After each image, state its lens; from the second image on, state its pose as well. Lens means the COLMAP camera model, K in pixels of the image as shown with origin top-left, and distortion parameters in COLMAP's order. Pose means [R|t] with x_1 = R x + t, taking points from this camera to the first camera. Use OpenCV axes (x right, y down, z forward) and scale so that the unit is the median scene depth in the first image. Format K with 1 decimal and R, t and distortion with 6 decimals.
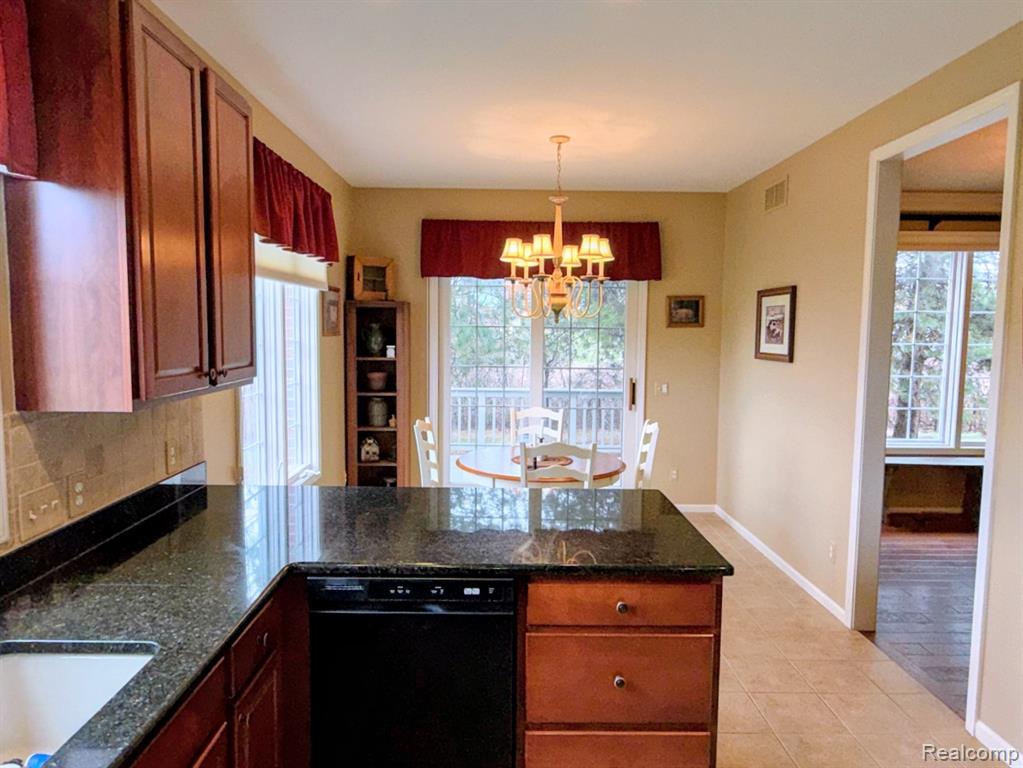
lens RADIAL K [[676.9, 0, 511.5], [0, 676.9, 384.0], [0, 0, 1]] dist [0.006934, 0.003004]
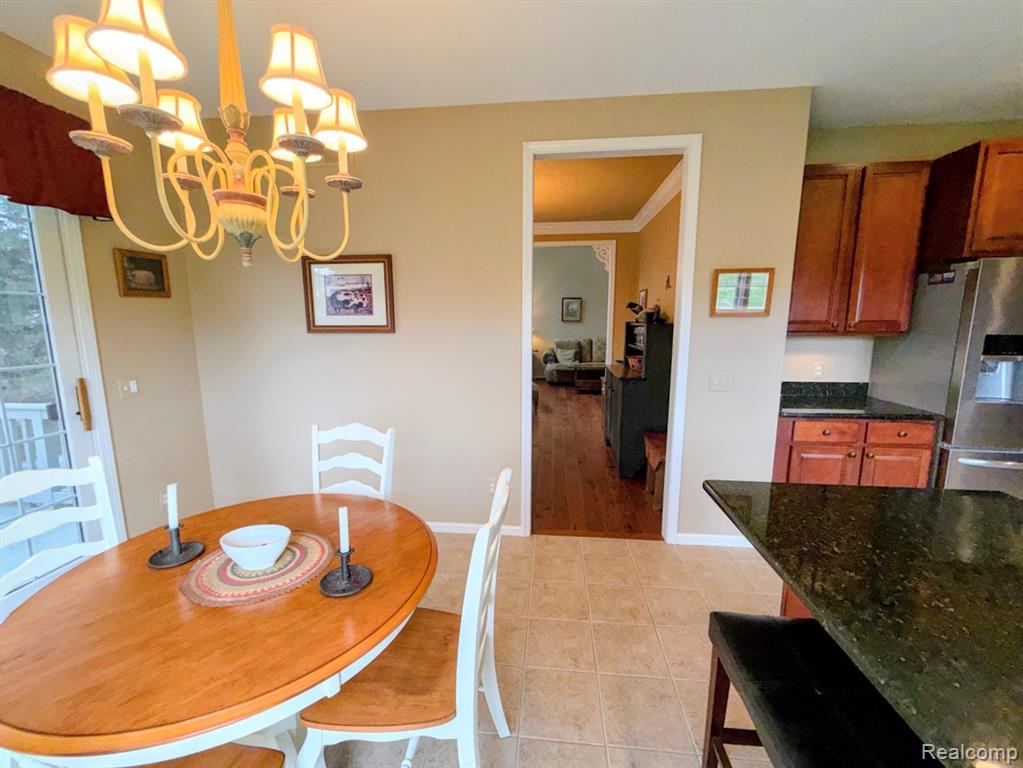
lens RADIAL K [[415.6, 0, 511.5], [0, 415.6, 384.0], [0, 0, 1]] dist [0.000861, -0.000086]
pose [[0.123245, -0.166401, 0.978326, -0.140758], [0.086946, 0.983861, 0.156389, -0.029081], [-0.988560, 0.065787, 0.135724, 0.570028]]
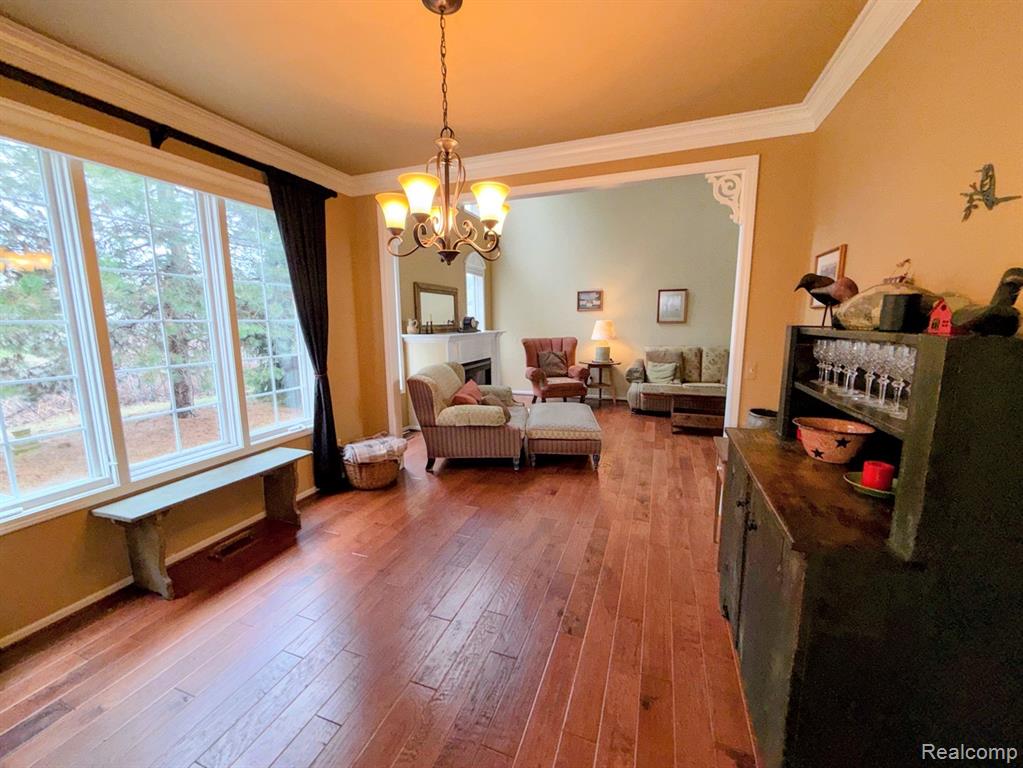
lens RADIAL K [[415.6, 0, 511.5], [0, 415.6, 384.0], [0, 0, 1]] dist [0.000861, -0.000086]
pose [[0.357766, -0.157585, 0.920418, 0.330171], [0.091576, 0.986828, 0.133359, -0.020346], [-0.929310, 0.036577, 0.367485, 0.533438]]
